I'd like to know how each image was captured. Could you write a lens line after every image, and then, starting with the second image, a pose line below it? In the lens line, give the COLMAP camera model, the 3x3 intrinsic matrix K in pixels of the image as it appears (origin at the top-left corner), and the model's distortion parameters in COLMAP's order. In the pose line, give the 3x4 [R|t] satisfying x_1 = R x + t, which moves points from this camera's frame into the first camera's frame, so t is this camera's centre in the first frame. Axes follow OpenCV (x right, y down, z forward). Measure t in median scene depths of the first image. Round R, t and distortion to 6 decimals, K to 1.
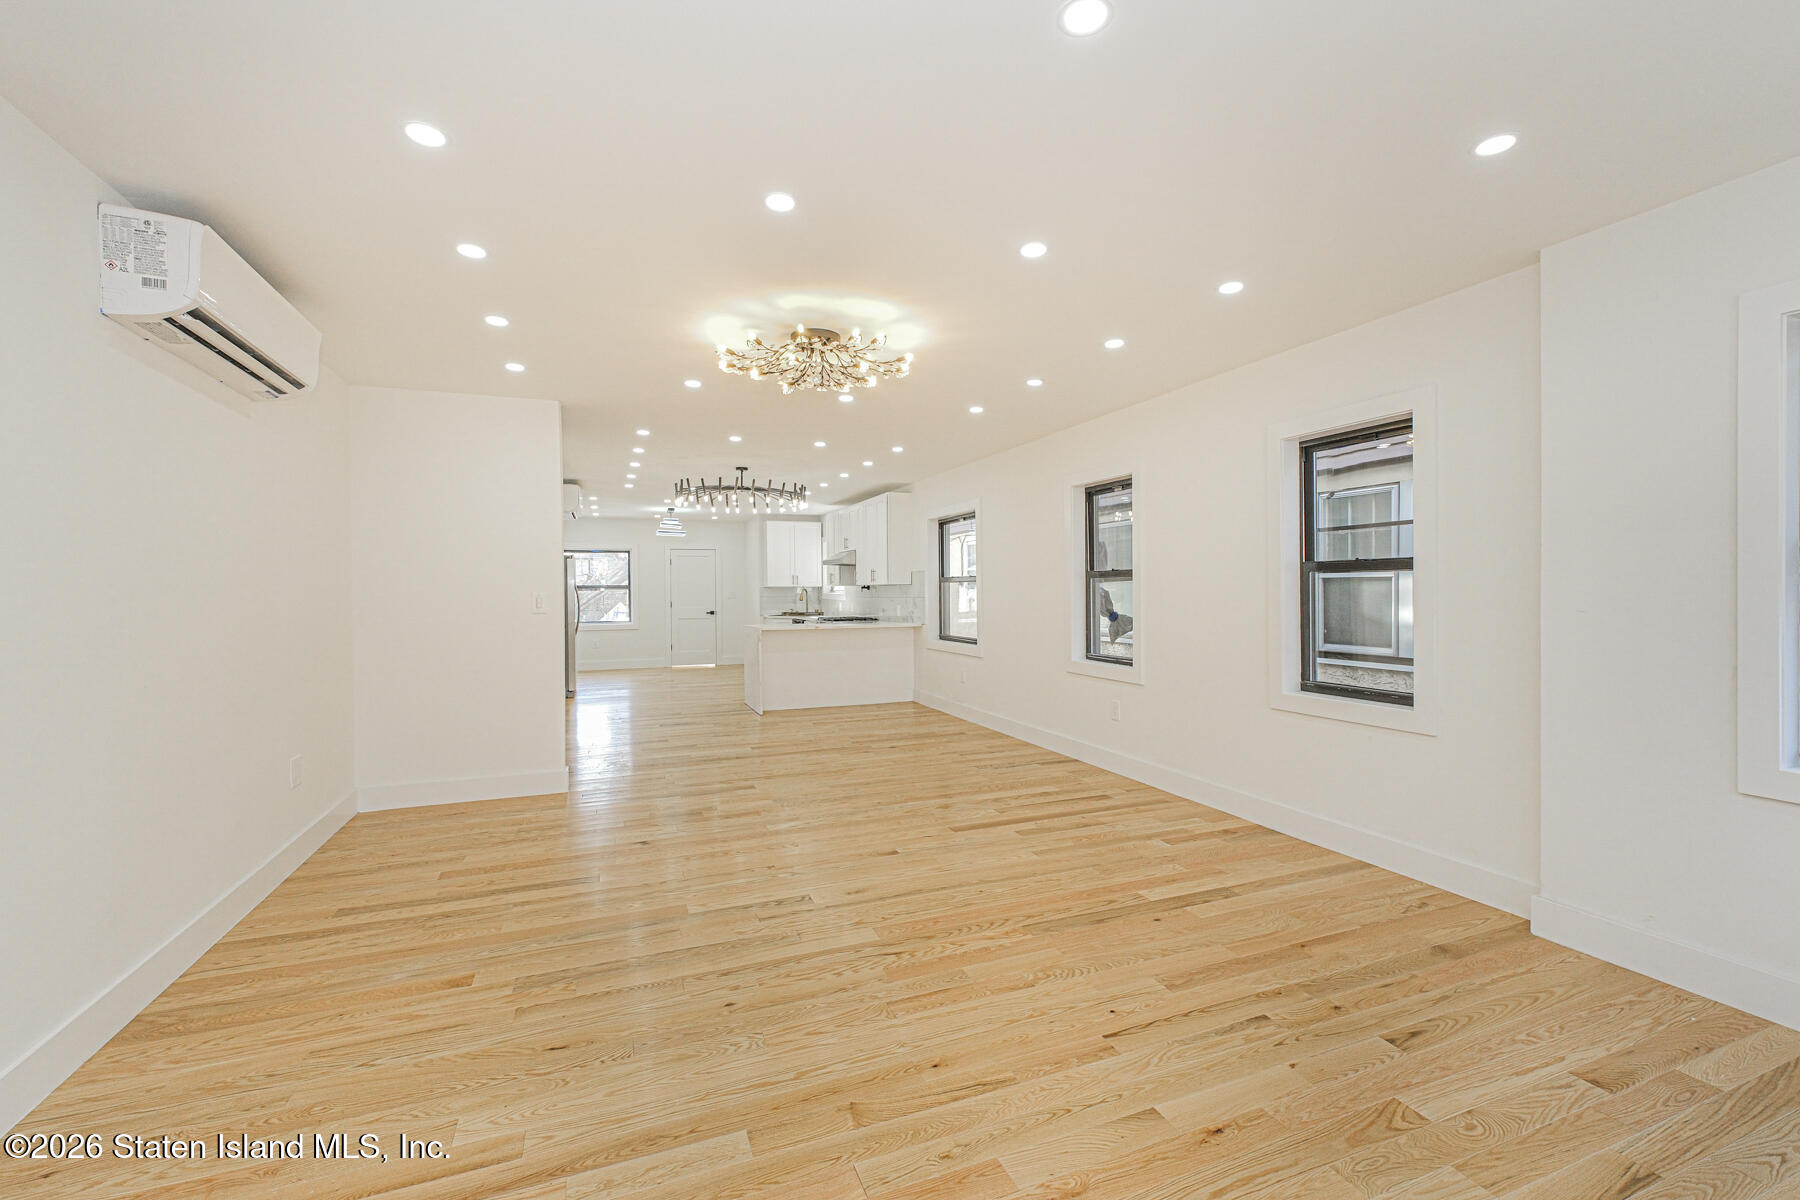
lens RADIAL K [[757.4, 0, 901.6], [0, 757.4, 593.6], [0, 0, 1]] dist [0.001944, 0.000082]
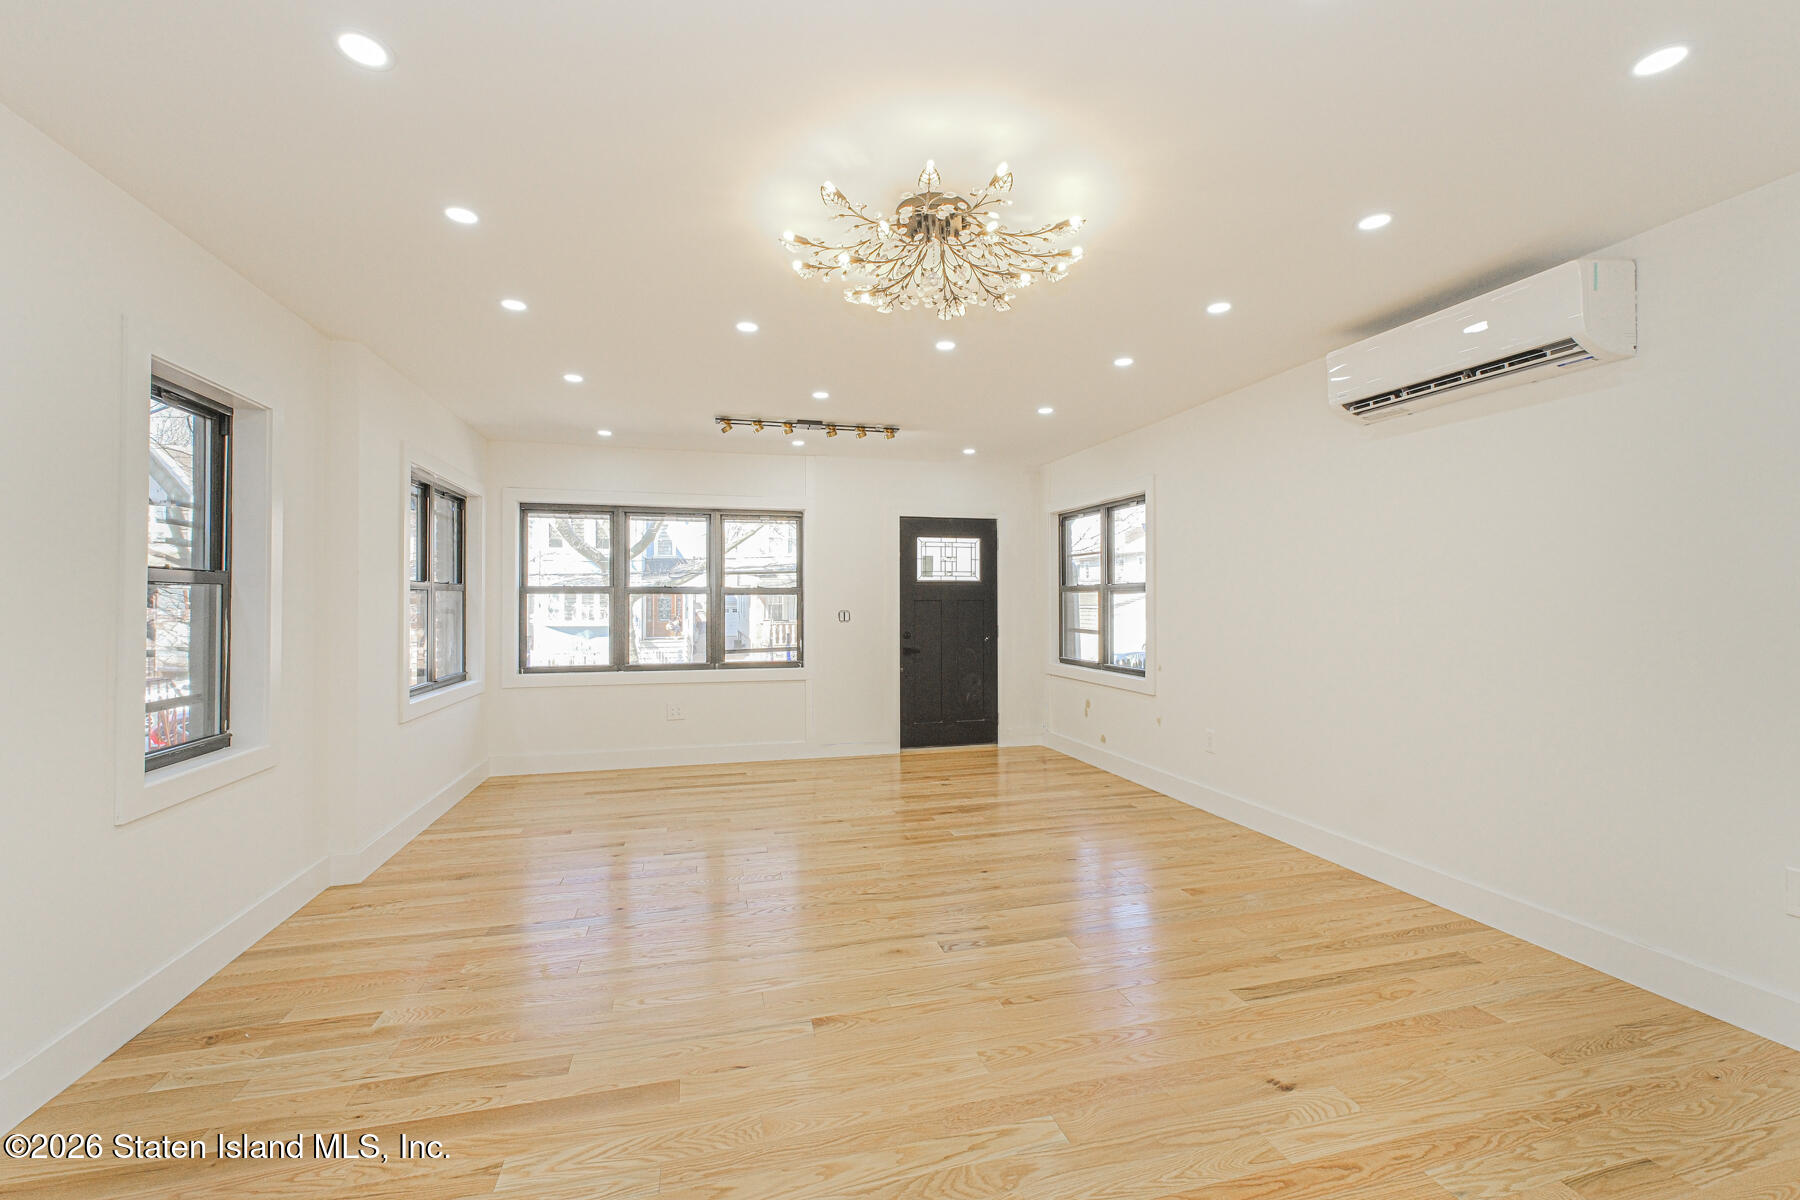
lens RADIAL K [[757.4, 0, 901.6], [0, 757.4, 593.6], [0, 0, 1]] dist [0.001944, 0.000082]
pose [[-0.993733, 0.012411, 0.111087, -0.177273], [0.011329, 0.999882, -0.010360, -0.005925], [-0.111203, -0.009037, -0.993757, 1.893077]]
